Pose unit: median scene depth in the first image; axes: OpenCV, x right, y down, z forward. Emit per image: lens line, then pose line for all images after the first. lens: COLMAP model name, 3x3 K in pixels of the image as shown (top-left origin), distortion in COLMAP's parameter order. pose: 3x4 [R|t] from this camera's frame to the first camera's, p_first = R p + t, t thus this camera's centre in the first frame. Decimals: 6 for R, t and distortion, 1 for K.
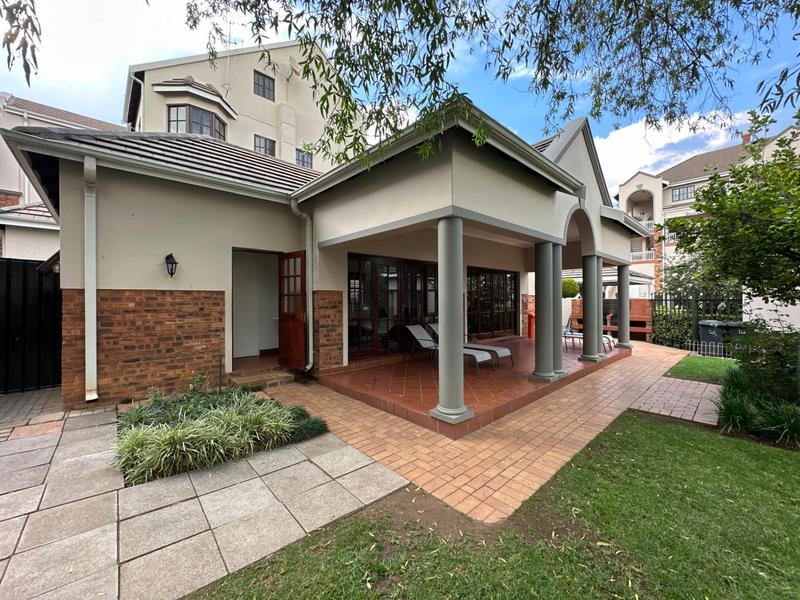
lens RADIAL K [[319.8, 0, 403.6], [0, 319.8, 305.0], [0, 0, 1]] dist [0.000301, -0.000214]
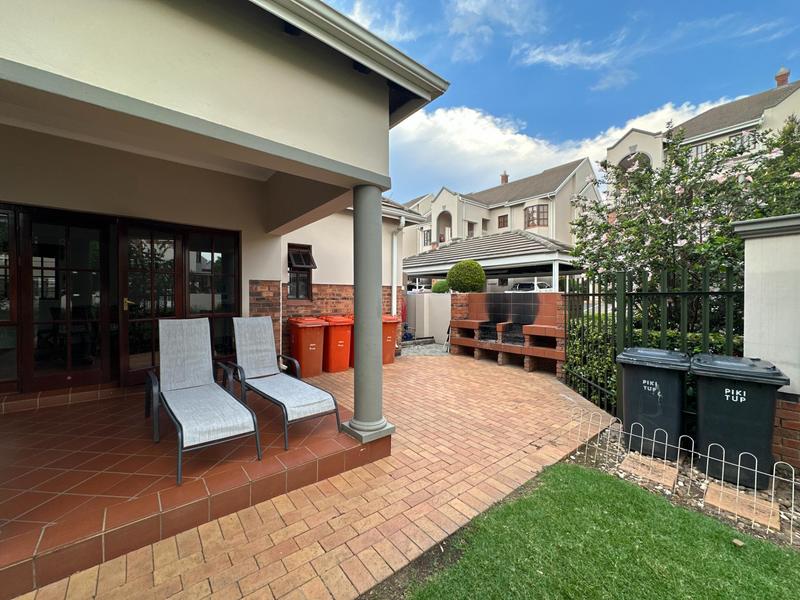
lens RADIAL K [[319.8, 0, 397.2], [0, 319.8, 294.1], [0, 0, 1]] dist [0.000301, -0.000214]
pose [[0.997662, 0.002902, -0.068279, 0.534949], [-0.004256, 0.999797, -0.019687, -0.004826], [0.068208, 0.019931, 0.997472, 0.475154]]
